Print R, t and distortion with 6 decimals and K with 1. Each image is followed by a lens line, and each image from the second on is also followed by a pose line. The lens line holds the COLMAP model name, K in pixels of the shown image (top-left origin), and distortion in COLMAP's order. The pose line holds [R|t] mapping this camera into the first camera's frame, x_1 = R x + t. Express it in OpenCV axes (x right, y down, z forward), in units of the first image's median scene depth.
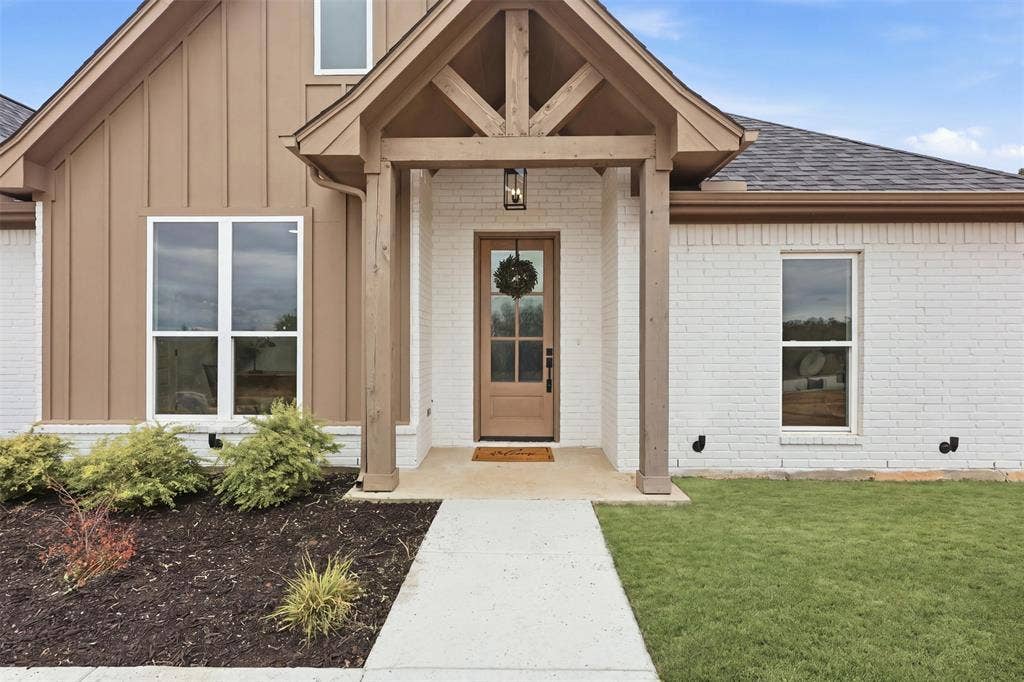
lens RADIAL K [[476.6, 0, 511.7], [0, 476.6, 338.7], [0, 0, 1]] dist [0.000010, 0.000914]
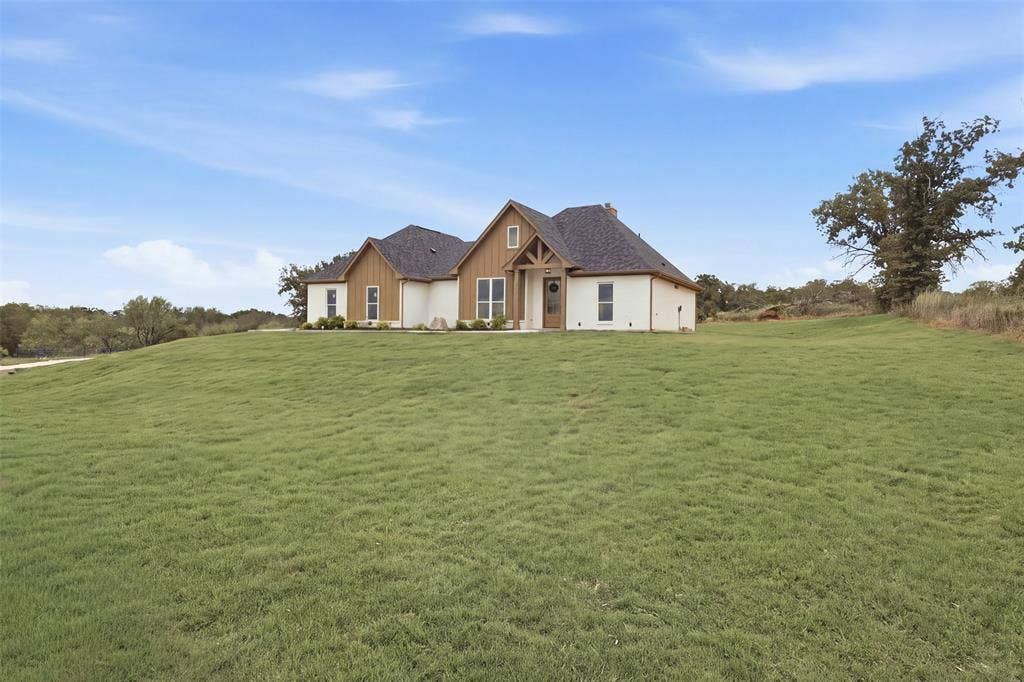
lens RADIAL K [[476.6, 0, 511.7], [0, 476.6, 338.7], [0, 0, 1]] dist [0.000010, 0.000914]
pose [[0.897939, 0.019904, -0.439669, 1.778643], [-0.010007, 0.999642, 0.024817, 0.246795], [0.440006, -0.017885, 0.897817, -3.359004]]
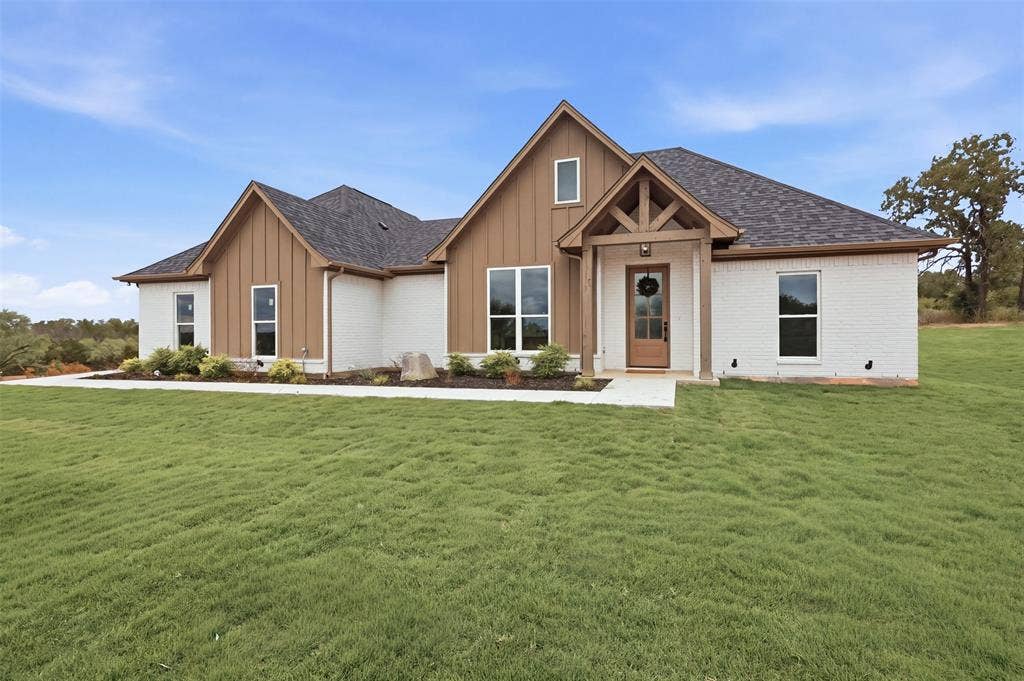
lens RADIAL K [[460.8, 0, 512.0], [0, 460.8, 340.5], [0, 0, 1]] dist [-0.000533, -0.000008]
pose [[0.949797, -0.000579, -0.312867, 0.088365], [0.007211, 0.999773, 0.020040, 0.064963], [0.312784, -0.021290, 0.949586, -1.221889]]
